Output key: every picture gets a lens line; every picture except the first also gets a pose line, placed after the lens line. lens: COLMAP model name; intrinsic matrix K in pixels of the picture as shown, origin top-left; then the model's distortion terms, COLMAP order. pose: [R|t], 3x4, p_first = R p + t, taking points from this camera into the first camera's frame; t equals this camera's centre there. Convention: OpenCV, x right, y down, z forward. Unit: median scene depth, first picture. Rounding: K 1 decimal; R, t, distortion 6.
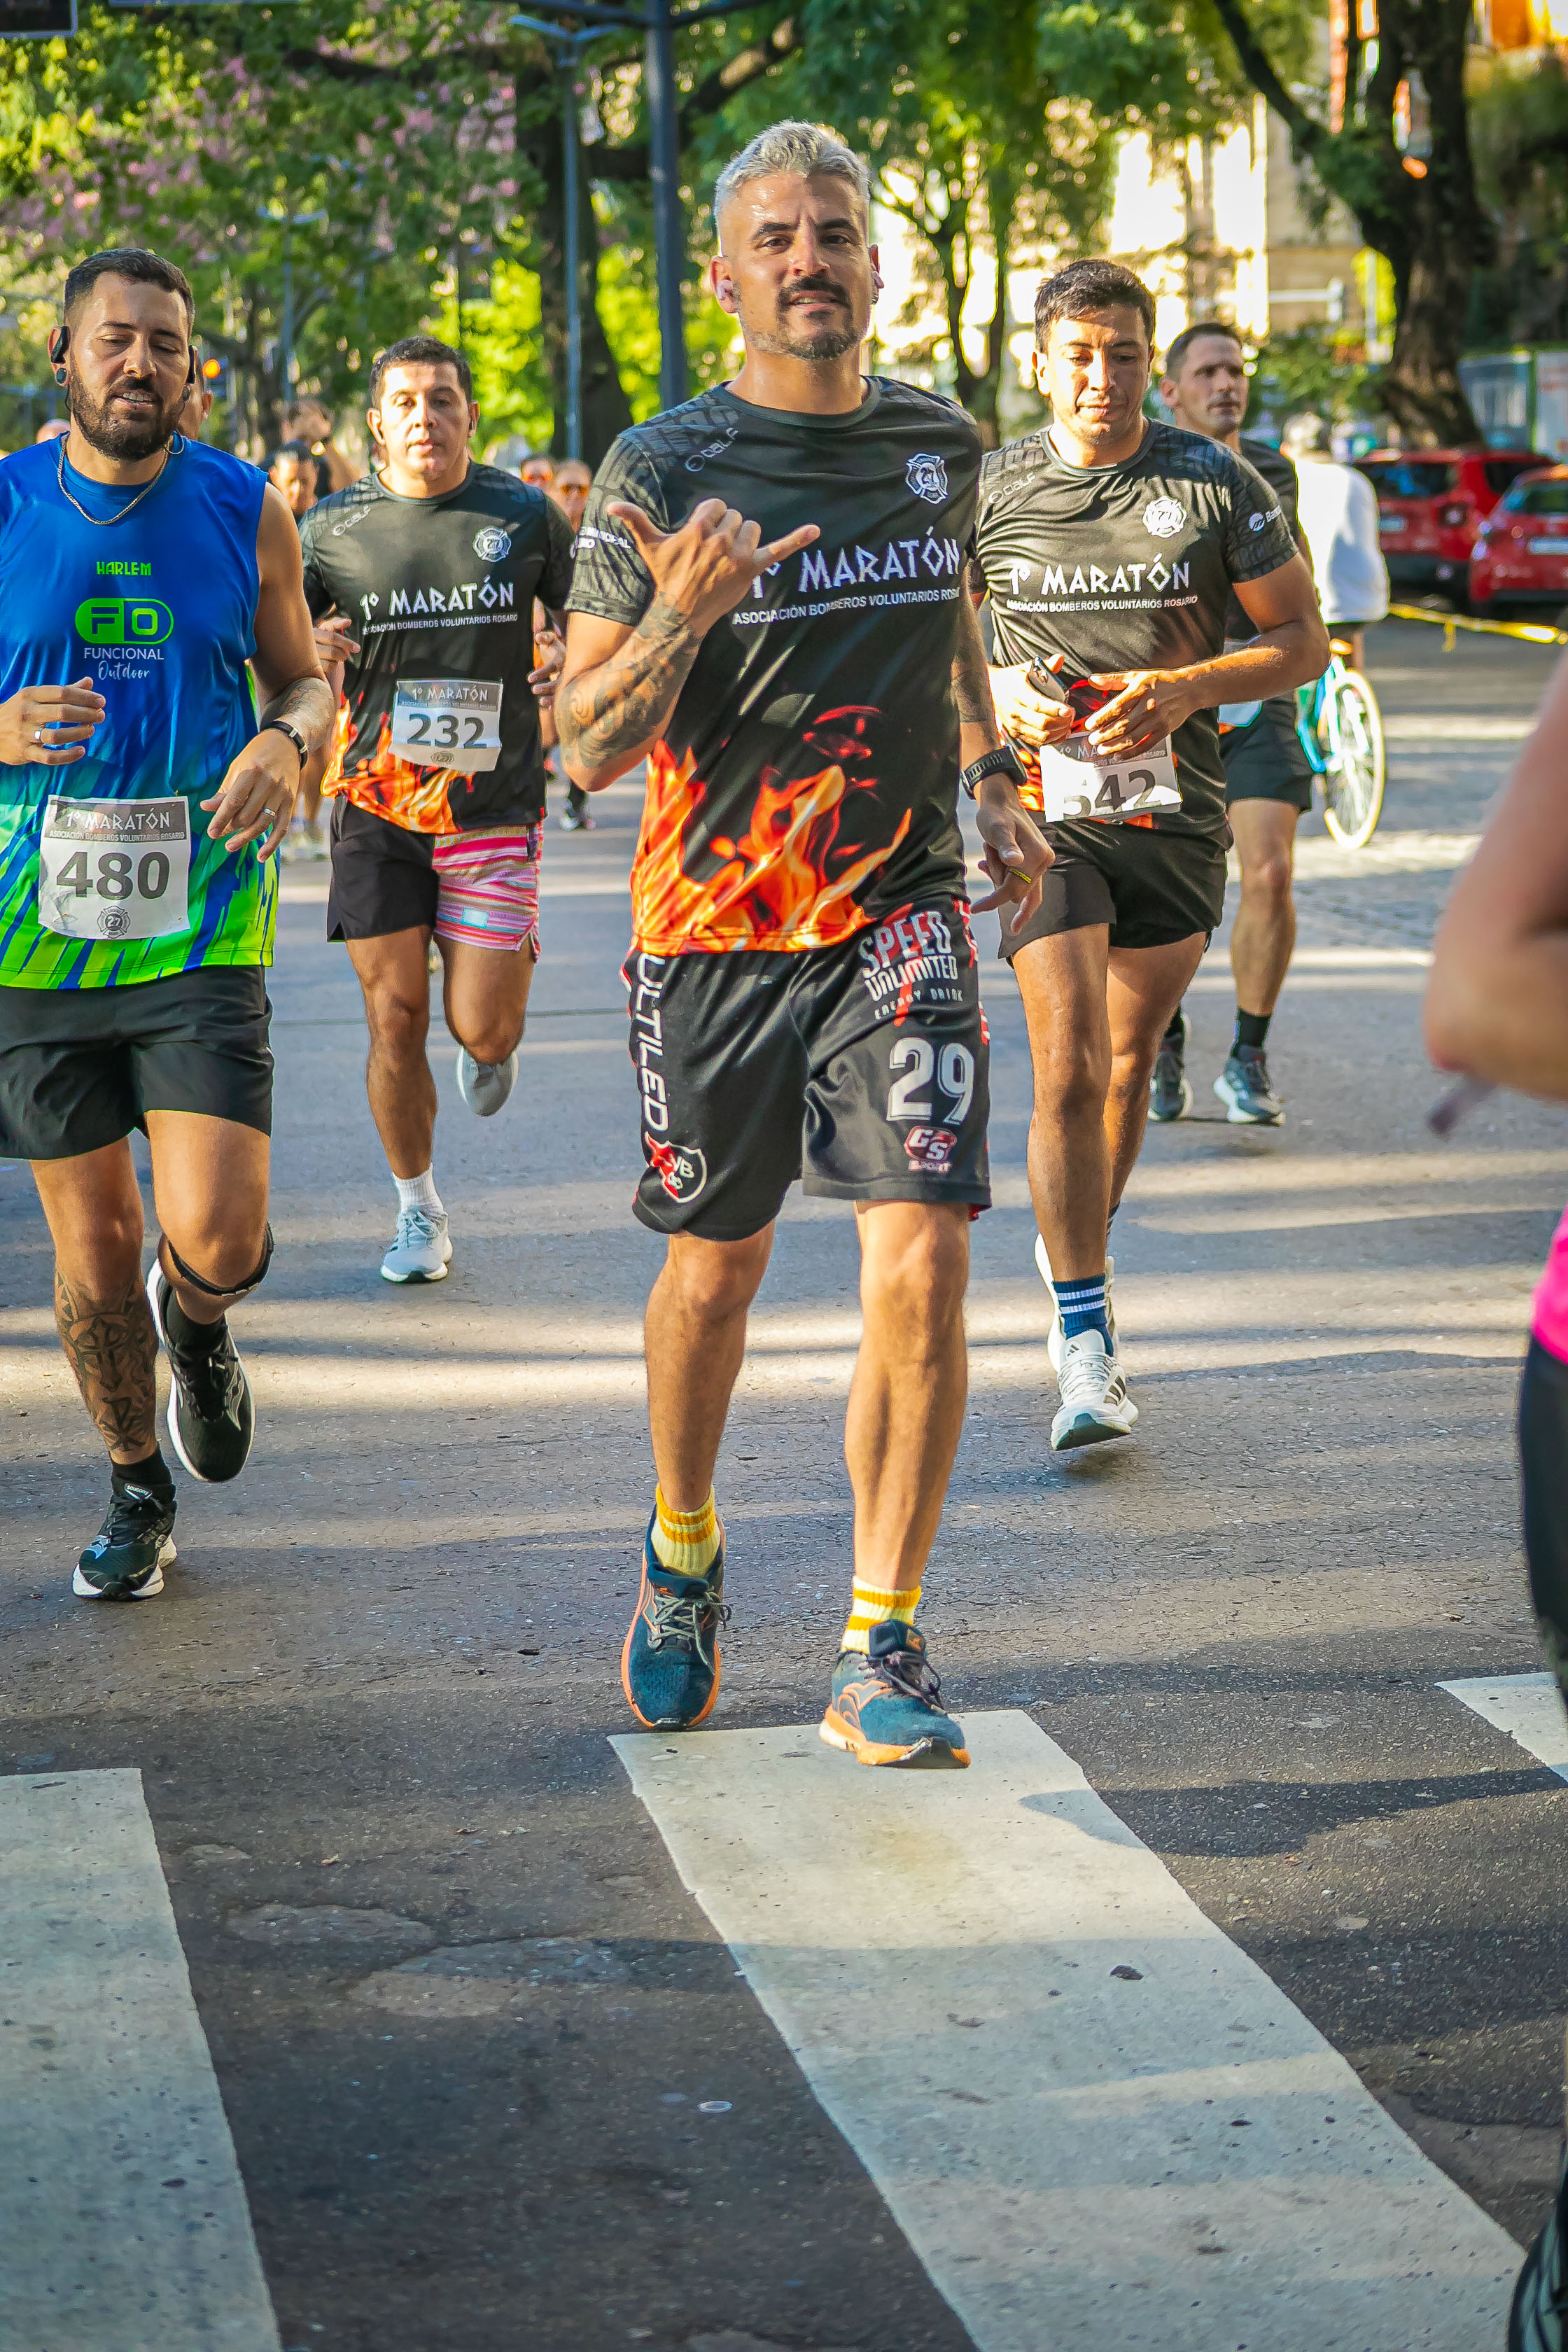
lens RADIAL K [[5651.7, 0, 891.4], [0, 5651.7, 1196.3], [0, 0, 1]] dist [-0.041478, 0.000000]
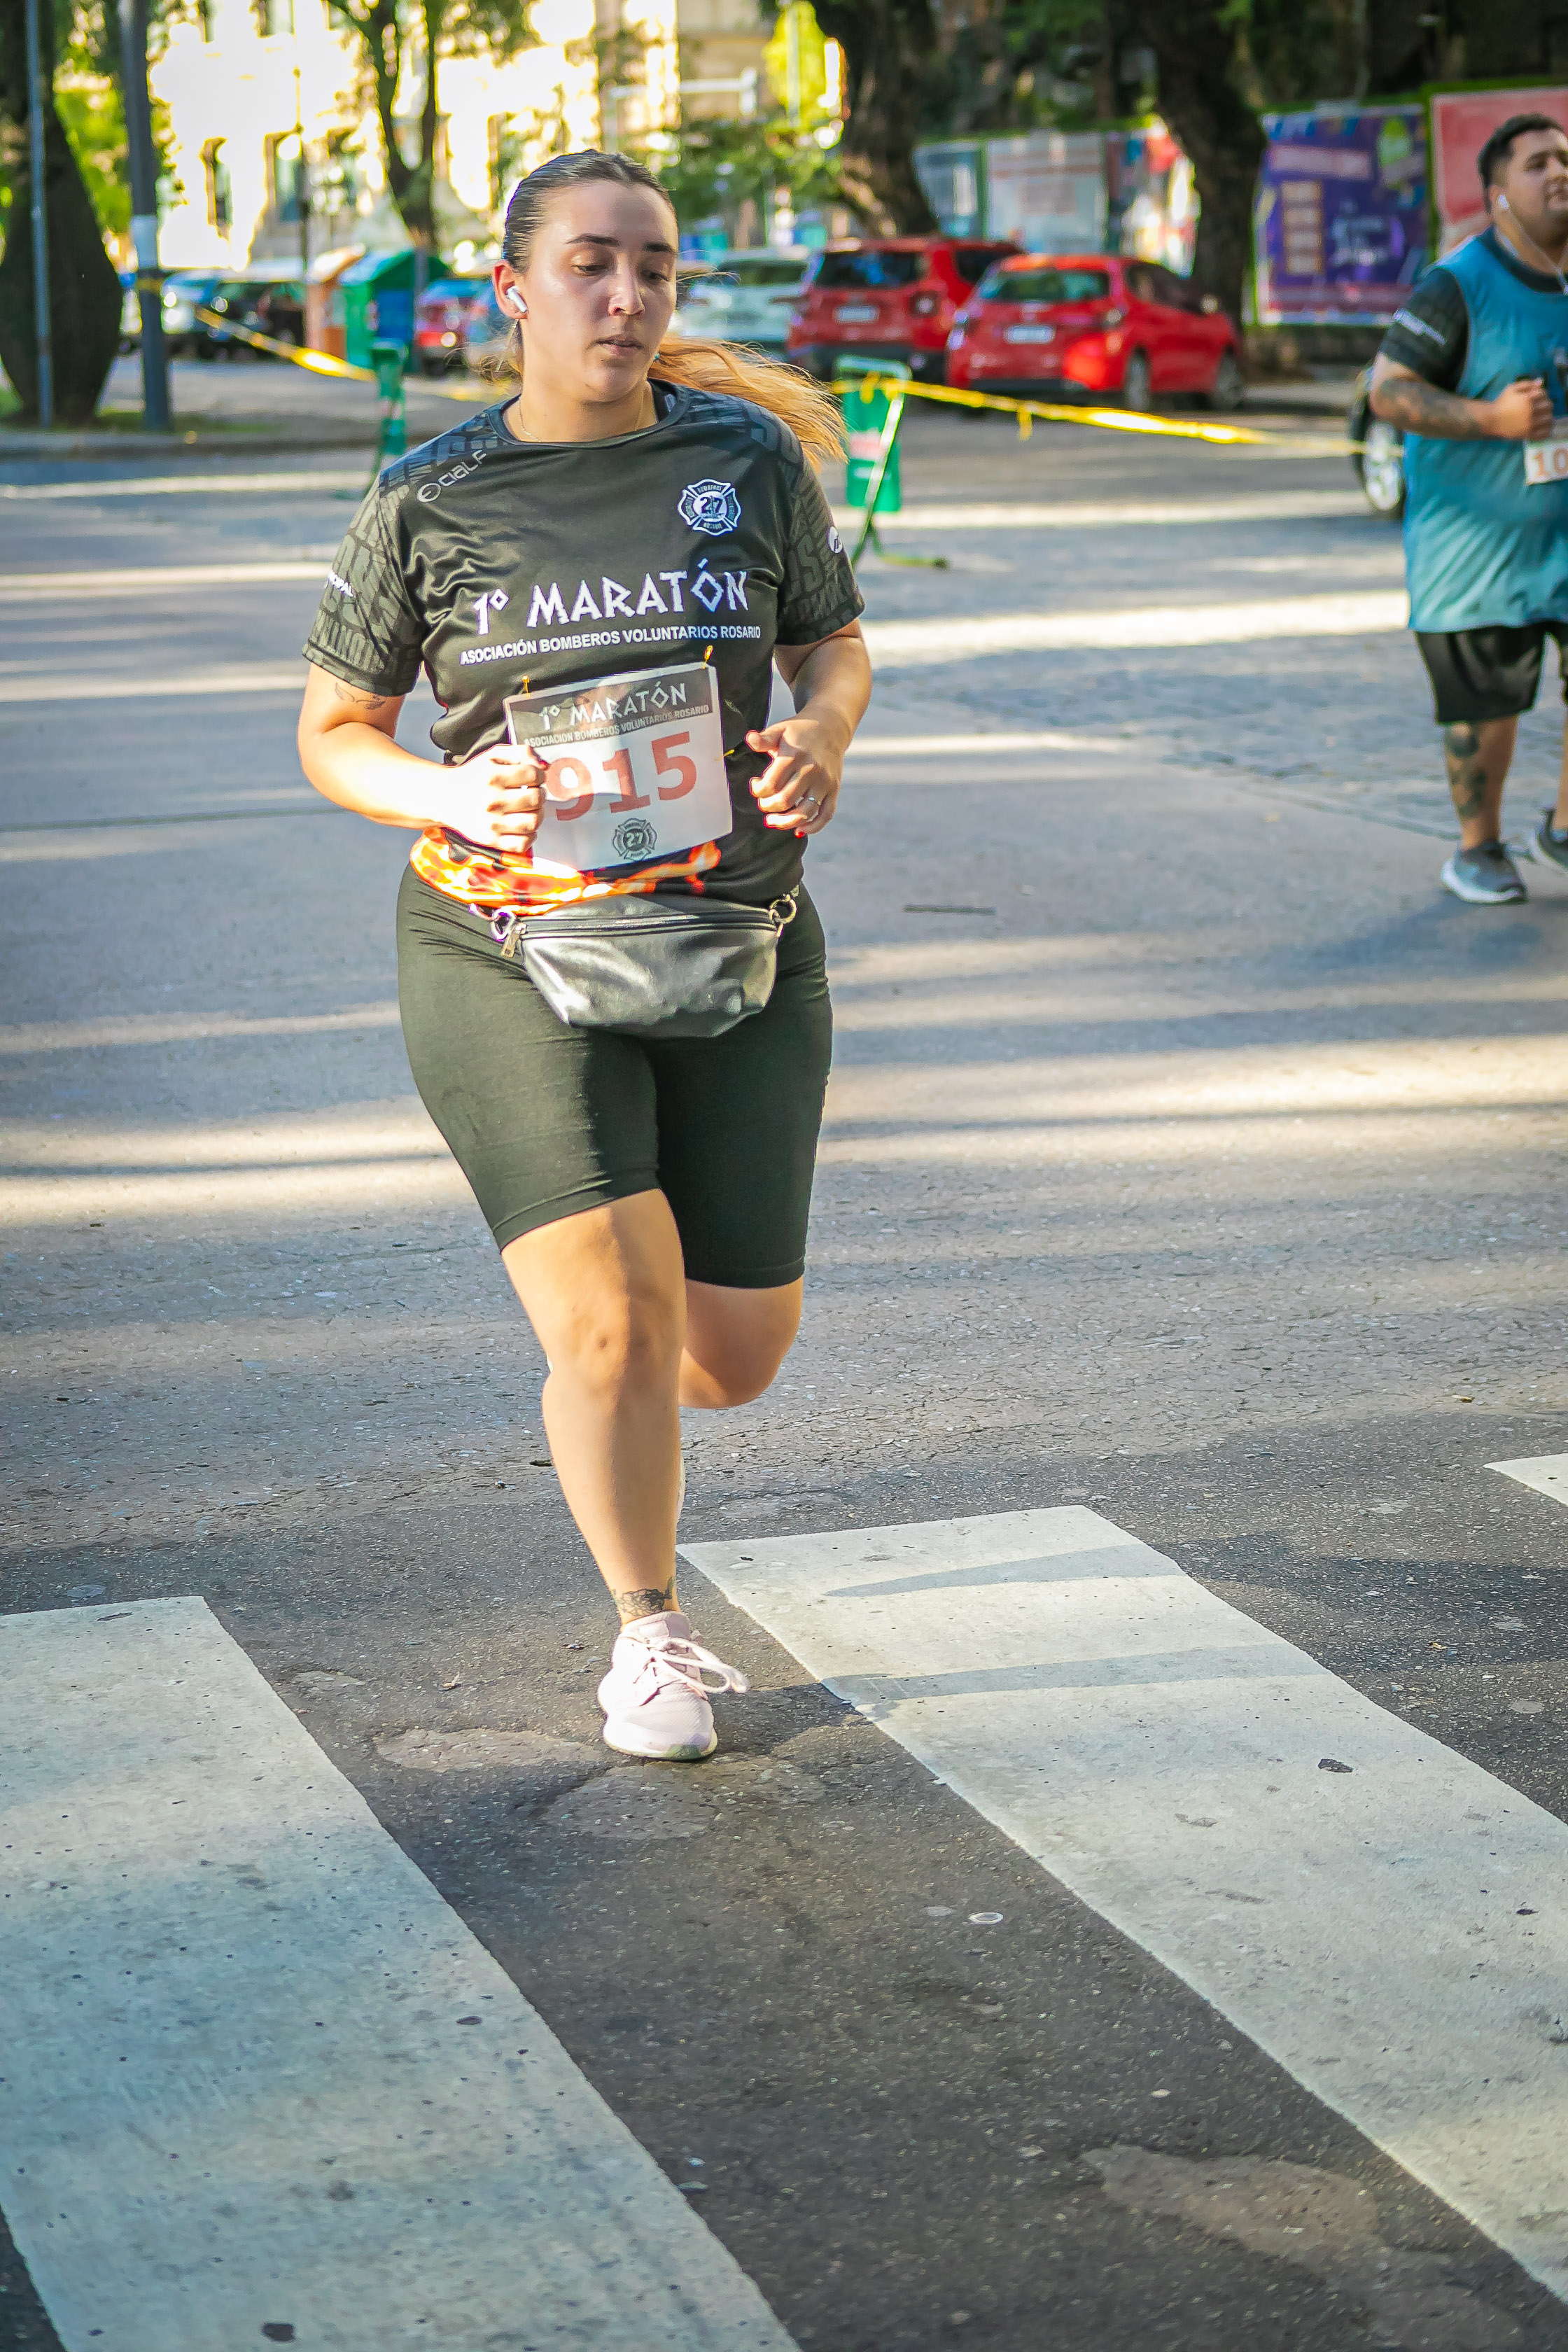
lens RADIAL K [[5651.7, 0, 820.8], [0, 5651.7, 1168.5], [0, 0, 1]] dist [-0.041478, 0.000000]
pose [[0.991837, -0.025630, 0.124907, -0.159332], [0.021888, 0.999272, 0.031238, 0.000668], [-0.125616, -0.028249, 0.991677, 0.035450]]
